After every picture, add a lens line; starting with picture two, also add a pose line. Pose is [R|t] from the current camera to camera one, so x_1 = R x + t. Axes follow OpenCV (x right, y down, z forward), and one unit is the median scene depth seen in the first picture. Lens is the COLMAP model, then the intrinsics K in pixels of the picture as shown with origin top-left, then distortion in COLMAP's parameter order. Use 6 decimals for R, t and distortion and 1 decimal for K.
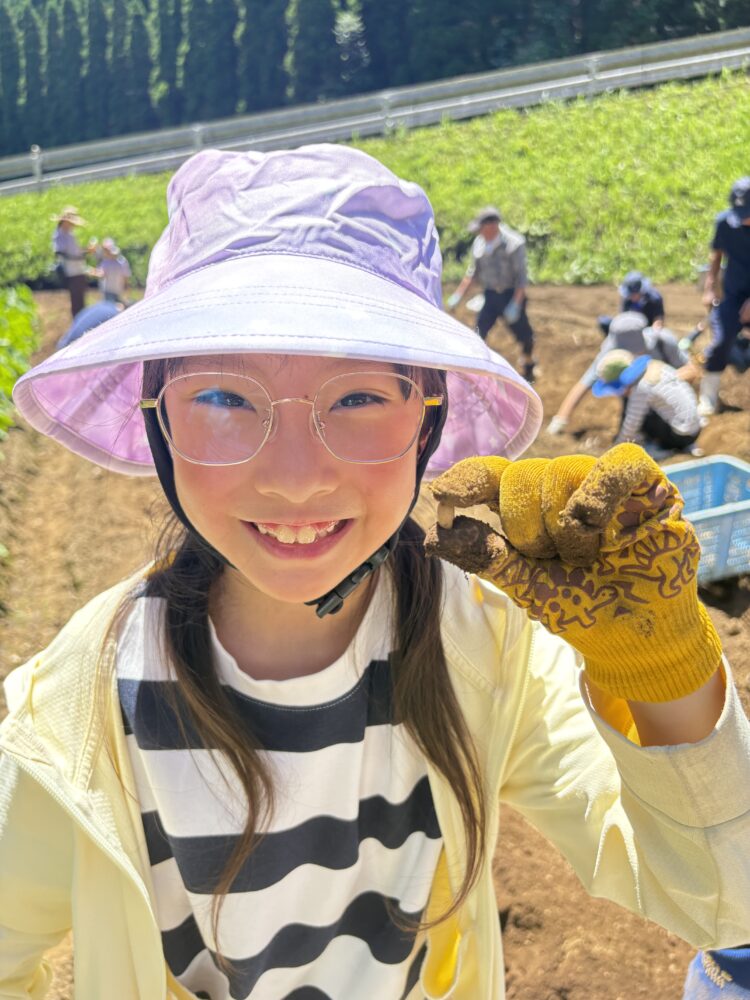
lens RADIAL K [[746.6, 0, 375.1], [0, 746.6, 501.7], [0, 0, 1]] dist [0.031015, -0.045274]
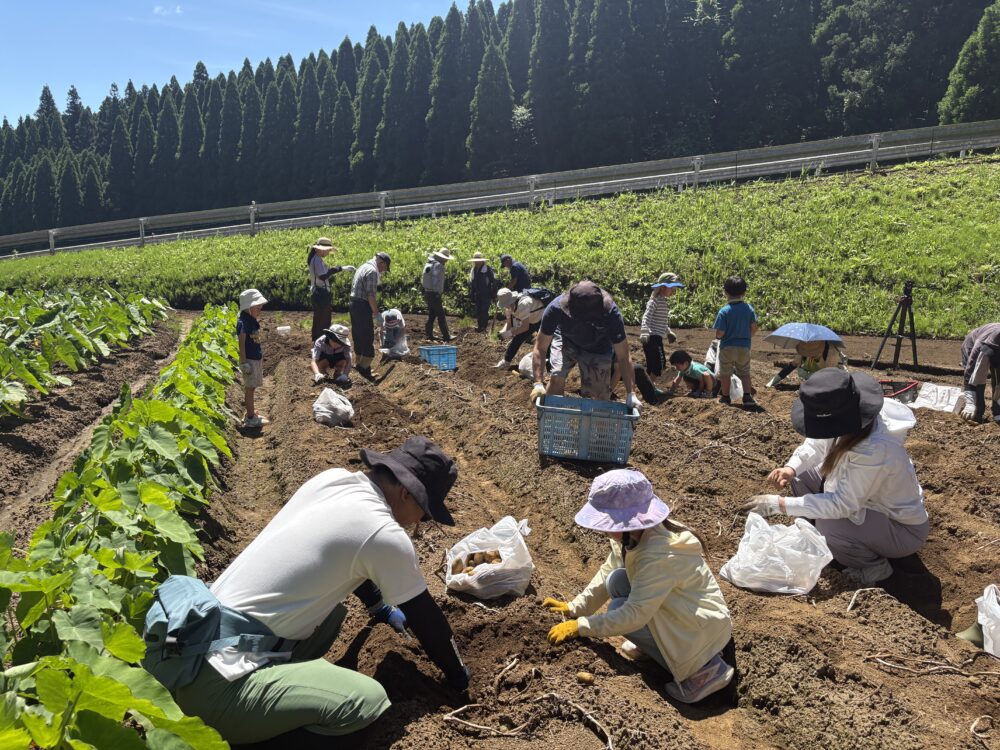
lens RADIAL K [[746.6, 0, 497.8], [0, 746.6, 370.6], [0, 0, 1]] dist [0.031015, -0.045274]
pose [[0.996757, 0.060737, -0.052787, 0.044170], [-0.071161, 0.971566, -0.225824, 0.067951], [0.037570, 0.228848, 0.972737, -0.162147]]
